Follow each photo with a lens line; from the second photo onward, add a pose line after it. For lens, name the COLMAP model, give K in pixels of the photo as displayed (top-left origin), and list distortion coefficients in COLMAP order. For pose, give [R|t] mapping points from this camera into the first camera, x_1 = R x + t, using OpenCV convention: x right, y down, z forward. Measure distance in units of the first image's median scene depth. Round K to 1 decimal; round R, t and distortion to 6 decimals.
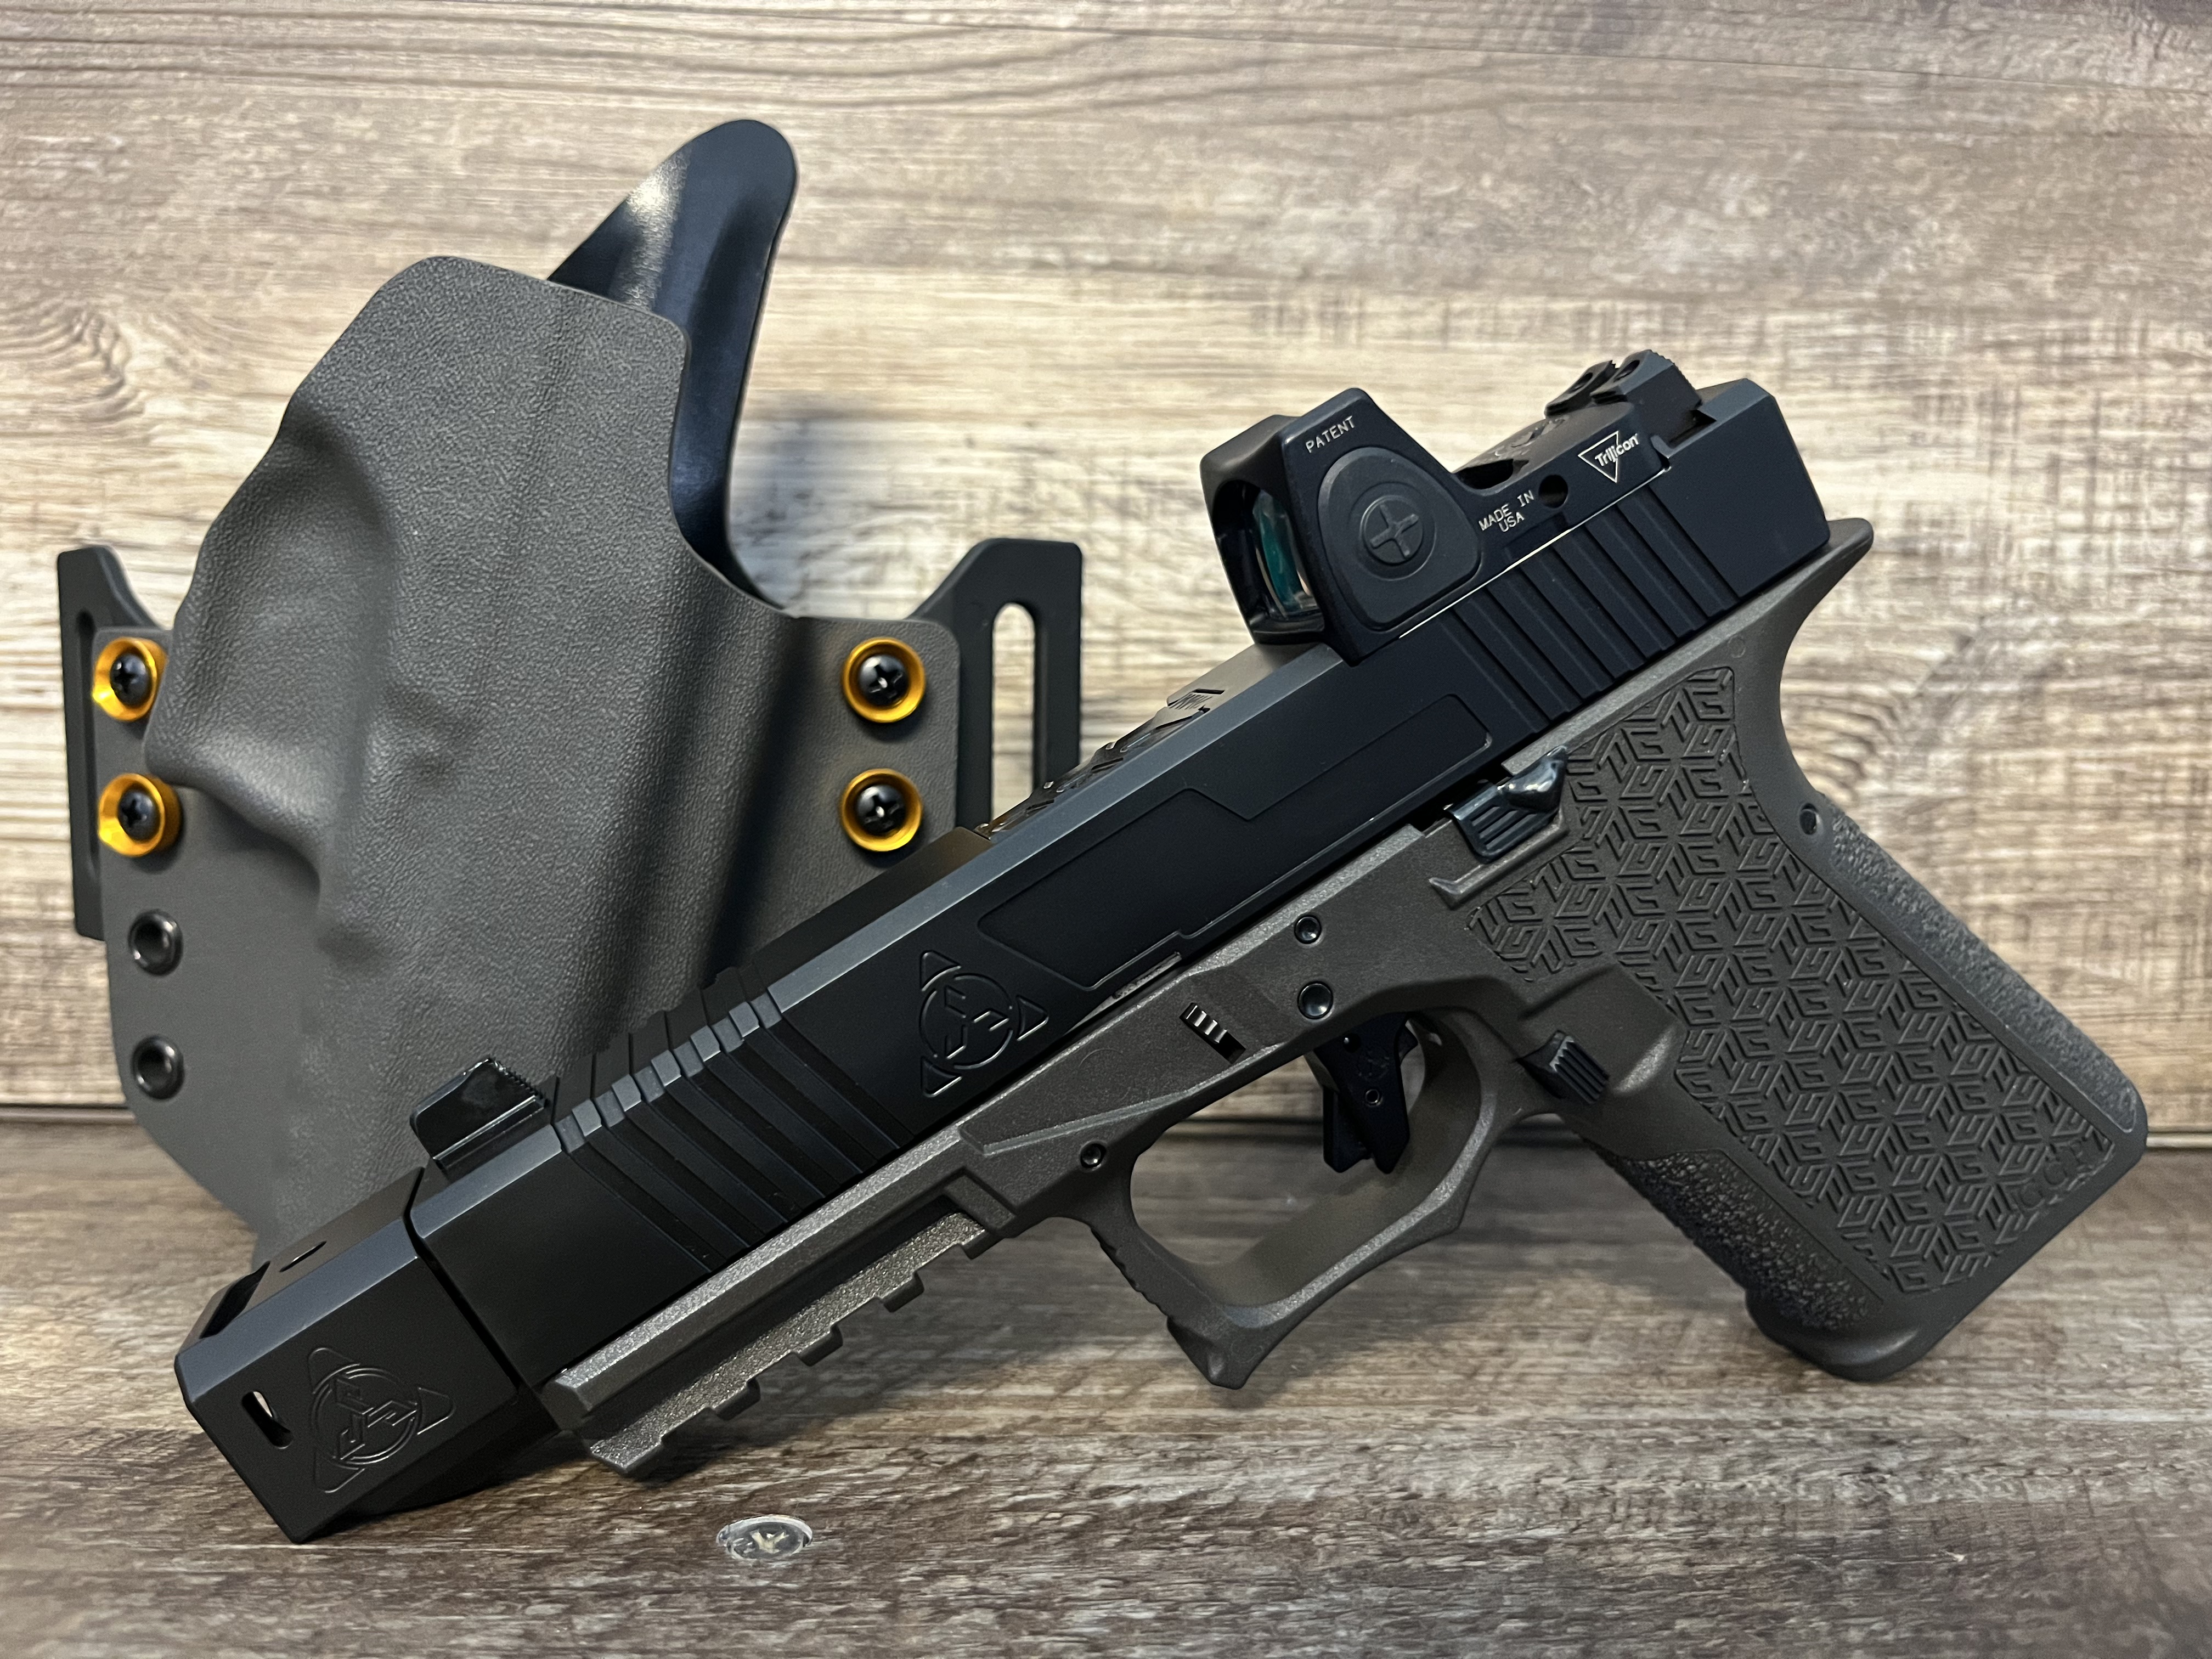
lens RADIAL K [[1738.2, 0, 1100.5], [0, 1738.2, 834.5], [0, 0, 1]] dist [0.027541, -0.066666]
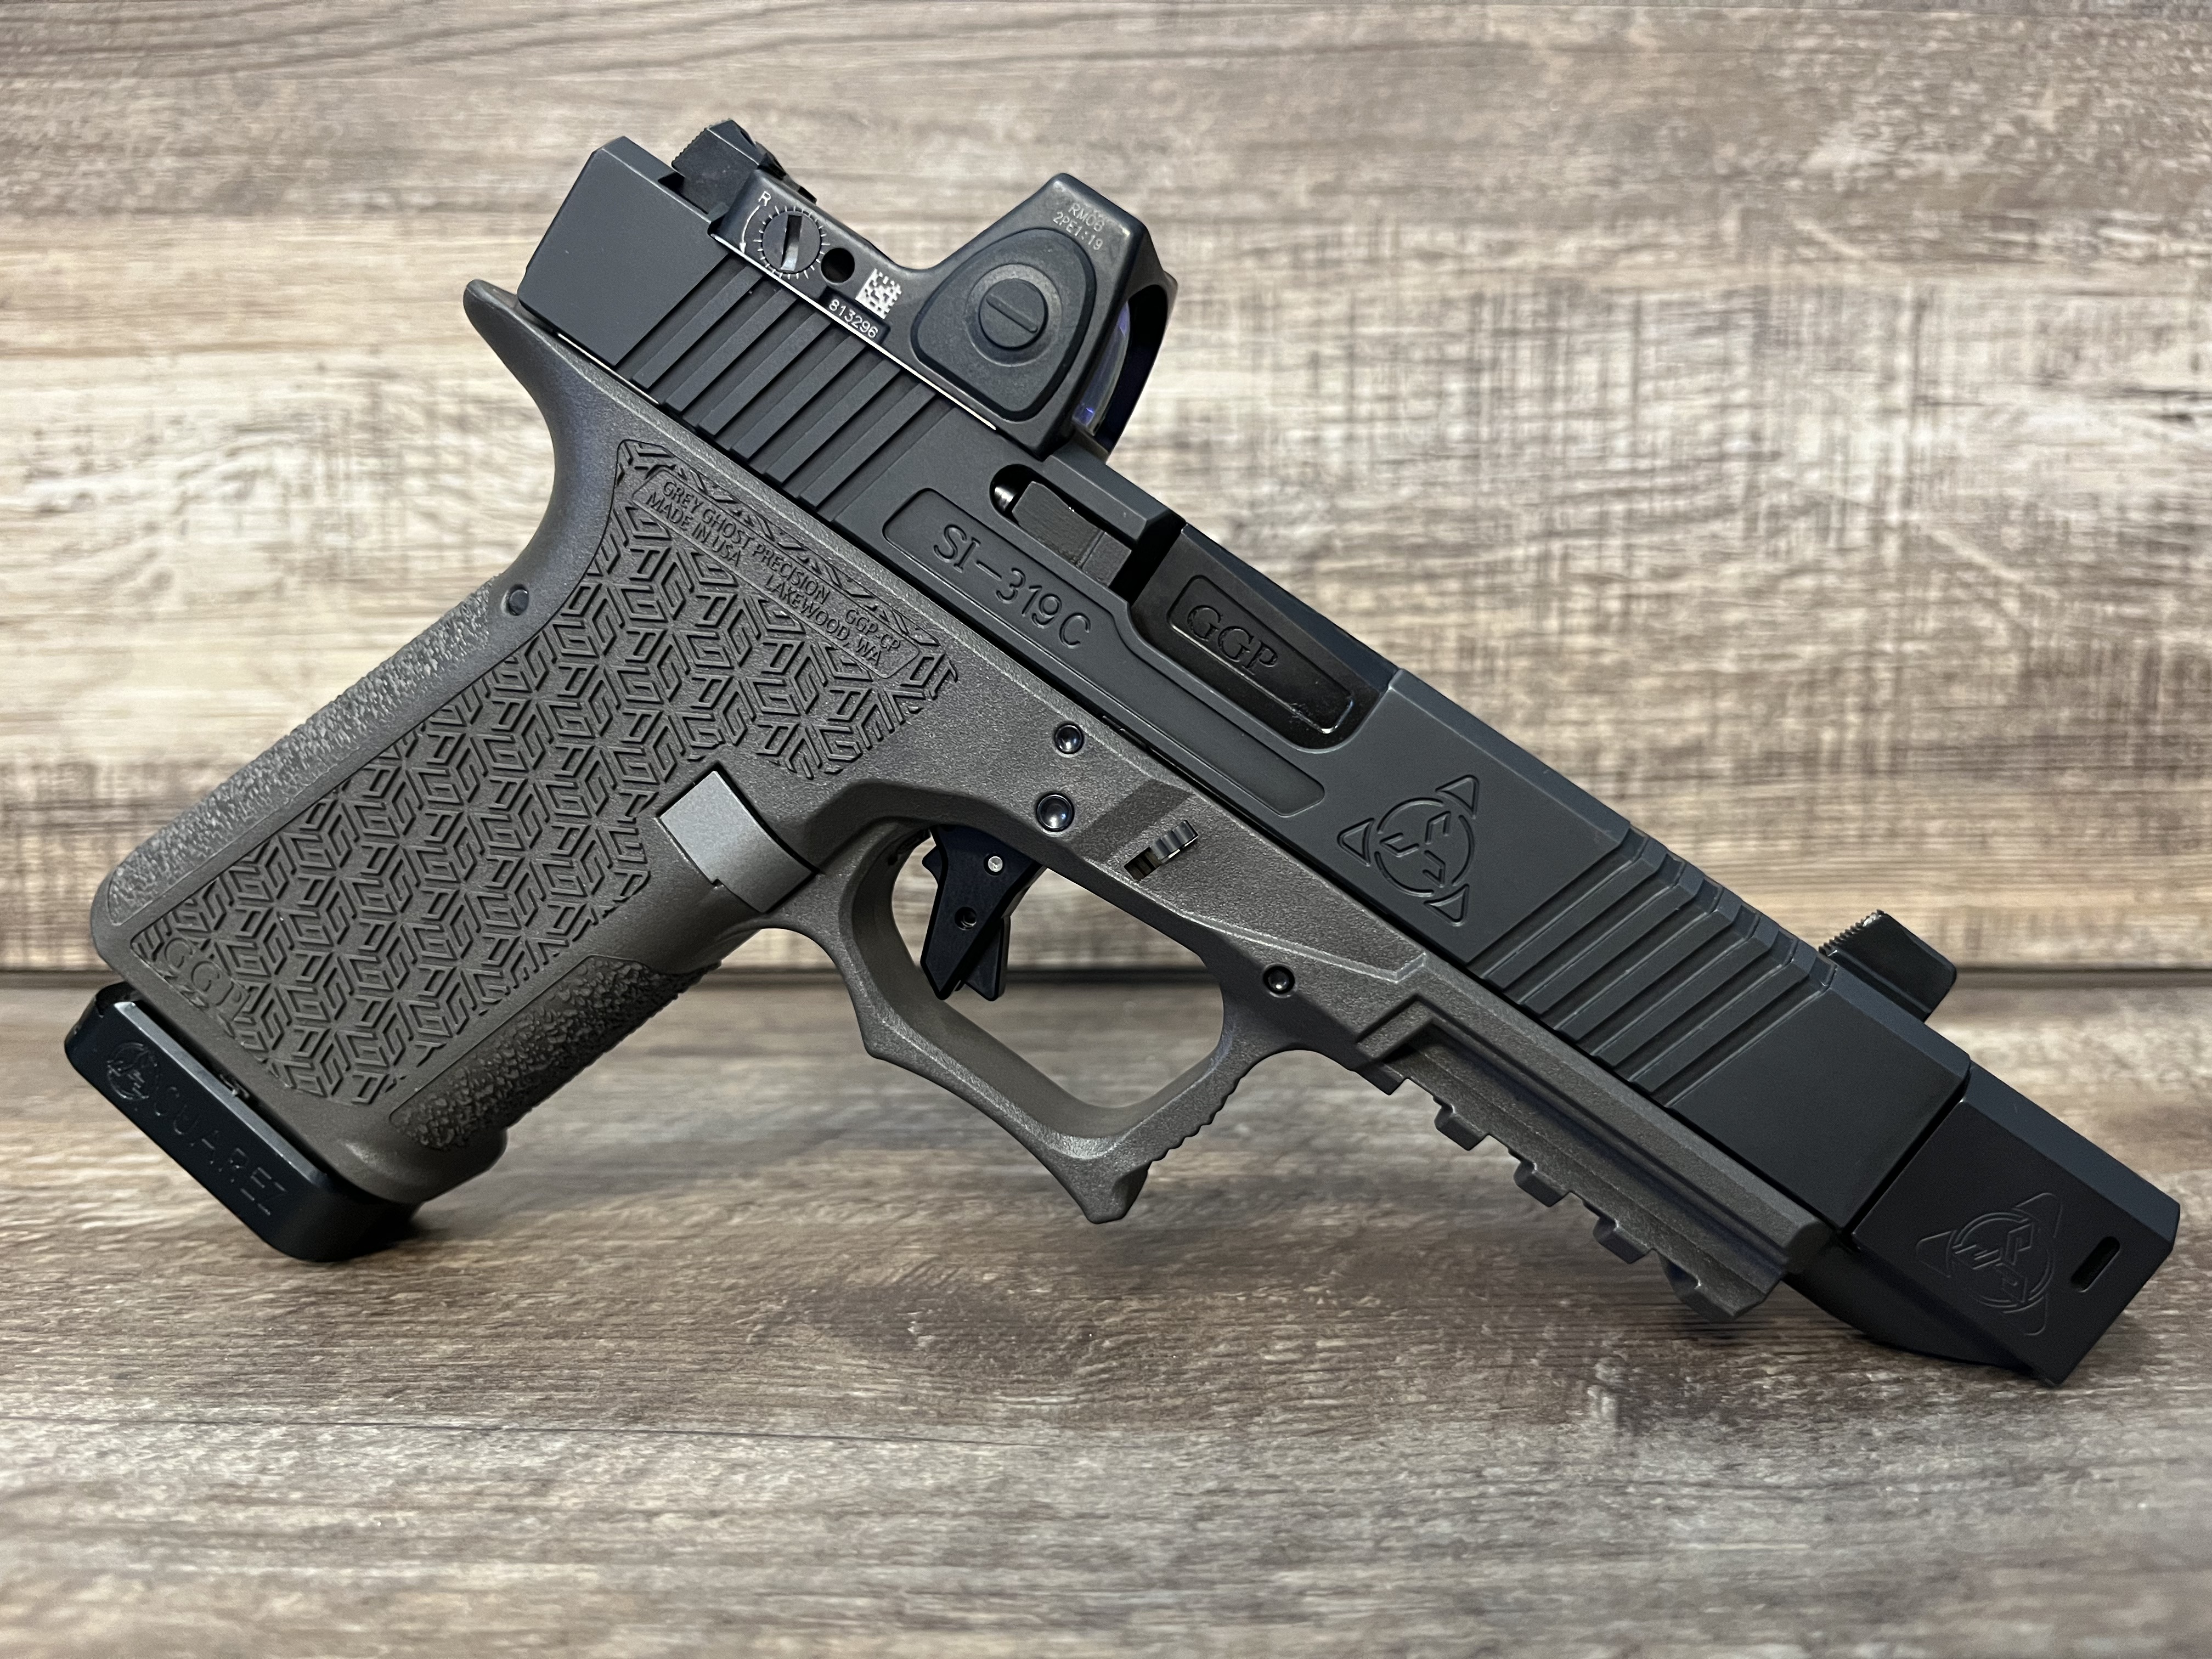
lens RADIAL K [[1738.2, 0, 1106.8], [0, 1738.2, 840.4], [0, 0, 1]] dist [0.027541, -0.066666]
pose [[0.999142, -0.019272, -0.036651, 0.463005], [0.020564, 0.999169, 0.035186, 0.049034], [0.035943, -0.035910, 0.998708, -0.113738]]
